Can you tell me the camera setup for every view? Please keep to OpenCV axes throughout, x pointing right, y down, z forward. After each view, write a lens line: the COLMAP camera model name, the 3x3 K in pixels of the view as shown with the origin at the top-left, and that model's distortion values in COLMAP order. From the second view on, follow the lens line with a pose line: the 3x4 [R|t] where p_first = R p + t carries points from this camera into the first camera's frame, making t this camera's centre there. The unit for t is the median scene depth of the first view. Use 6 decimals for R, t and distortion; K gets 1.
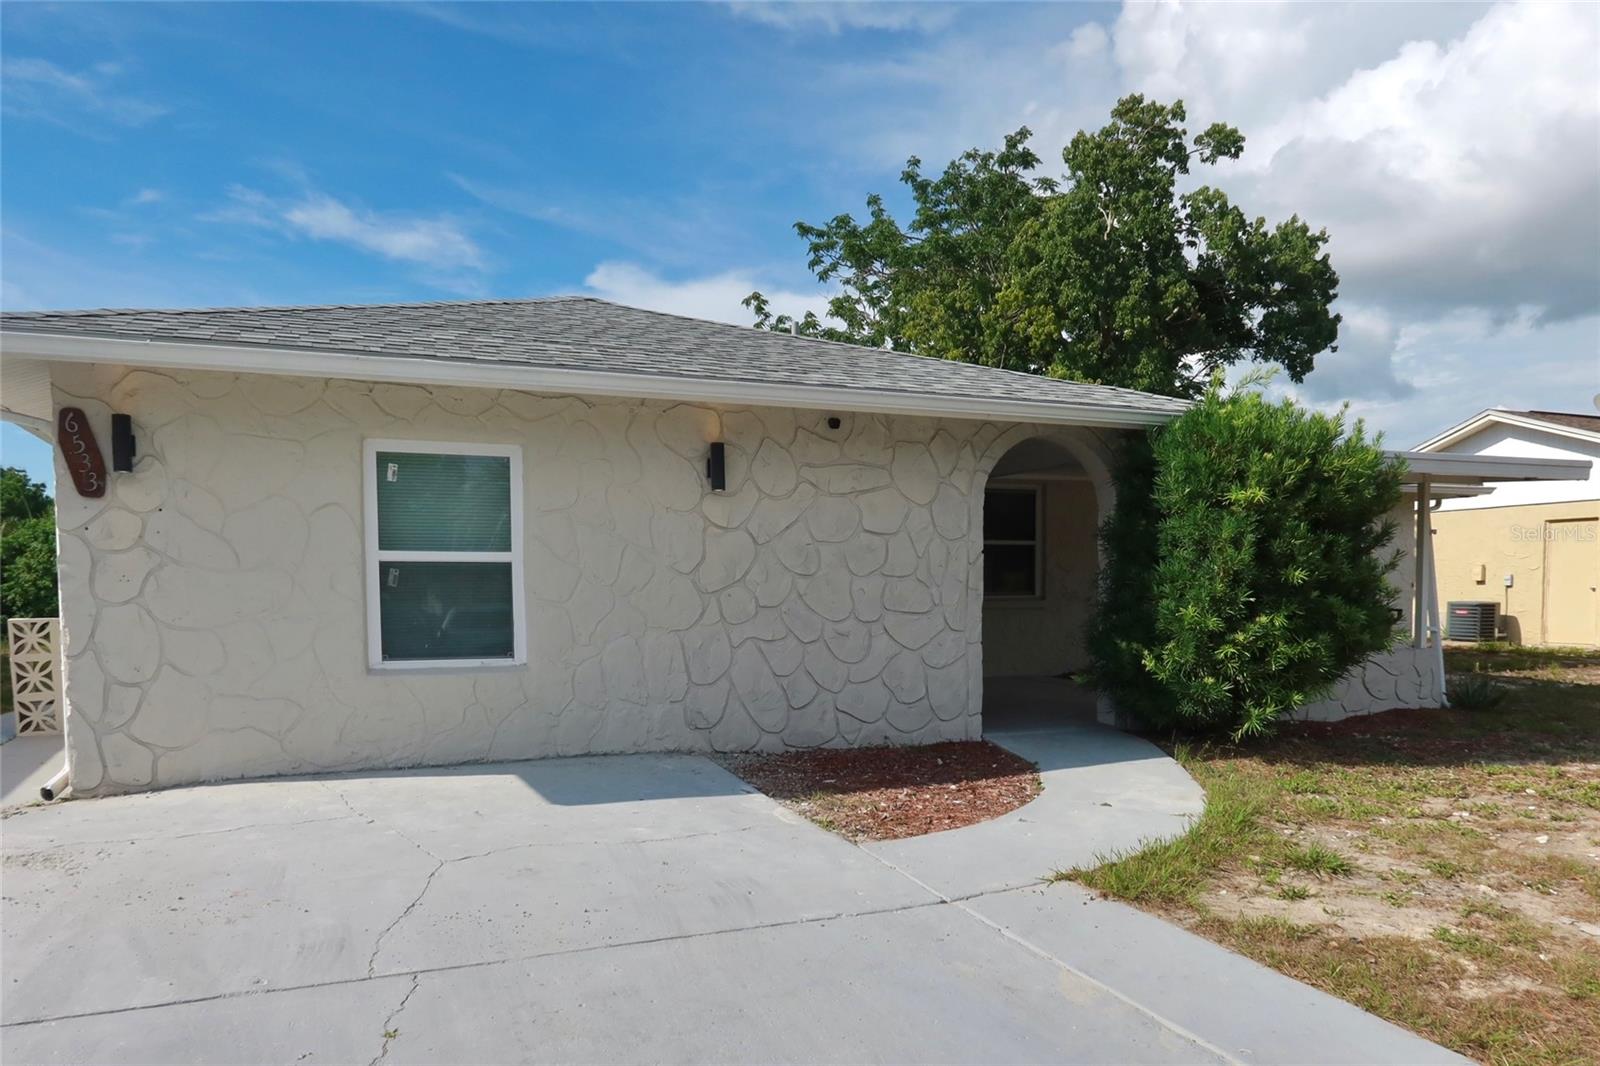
lens RADIAL K [[1094.0, 0, 800.0], [0, 1094.0, 533.0], [0, 0, 1]] dist [-0.037167, 0.013087]
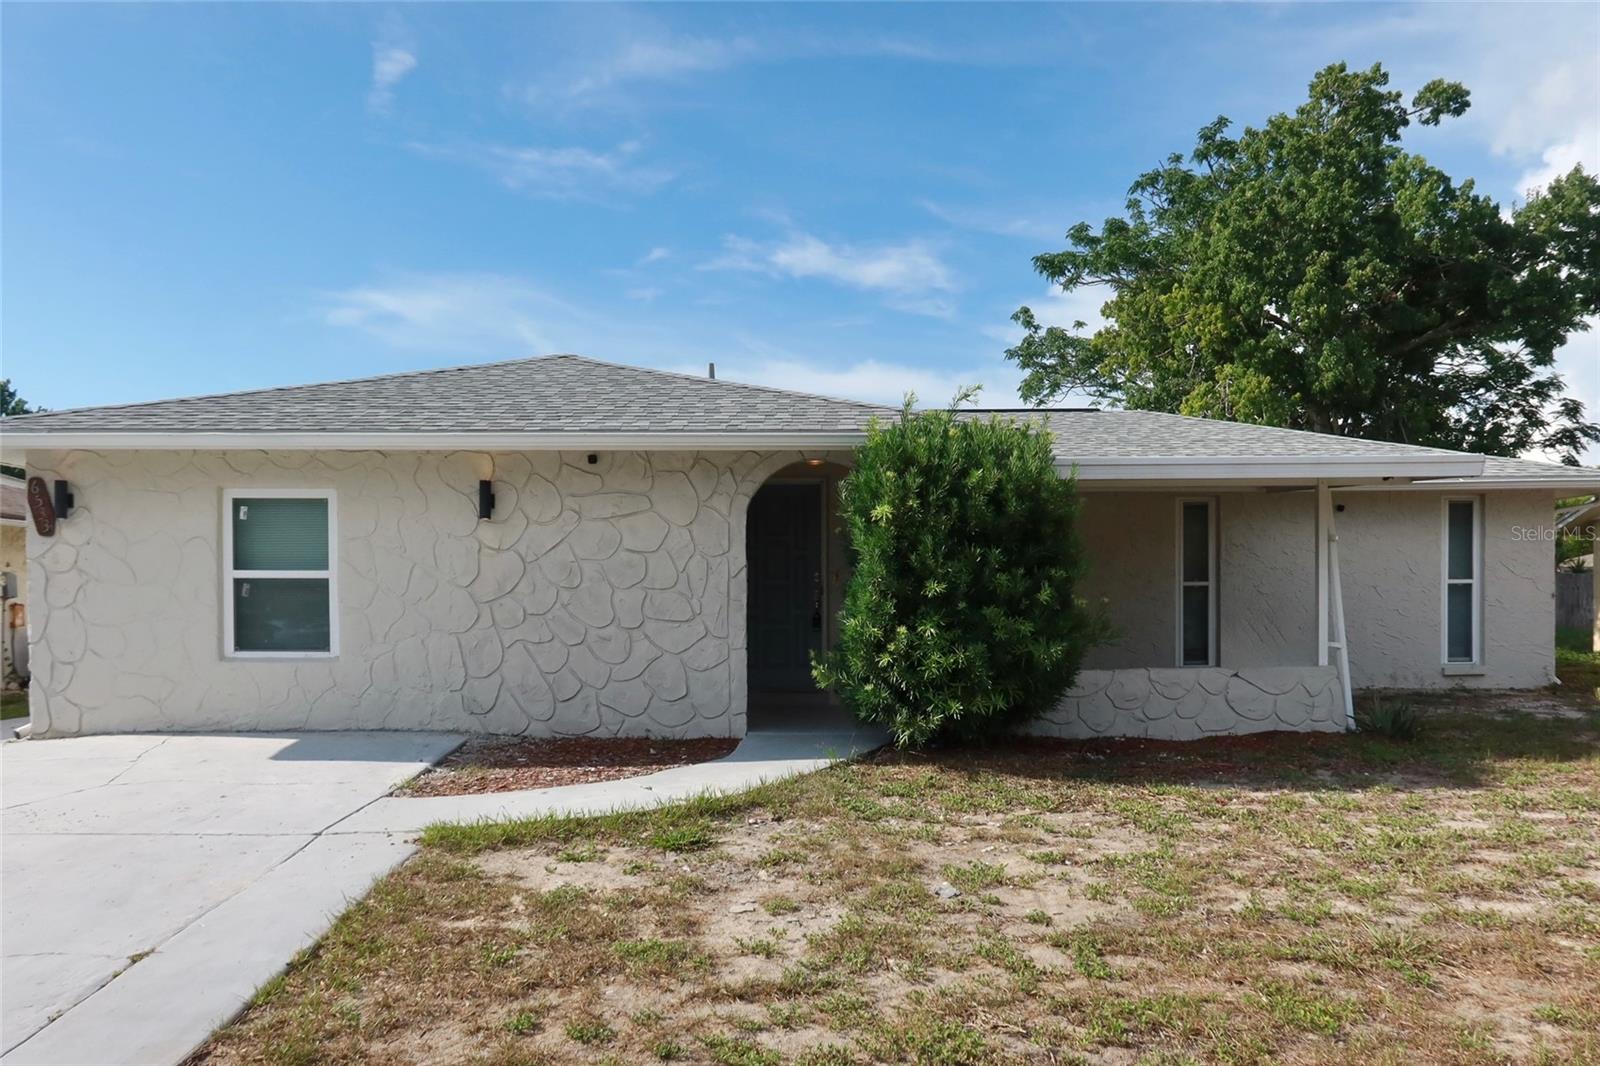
lens RADIAL K [[1098.7, 0, 799.9], [0, 1098.7, 485.8], [0, 0, 1]] dist [-0.026398, 0.004219]
pose [[0.933372, -0.036334, -0.357068, 0.692587], [0.016255, 0.998121, -0.059073, 0.002484], [0.358543, 0.049332, 0.932209, -0.026624]]
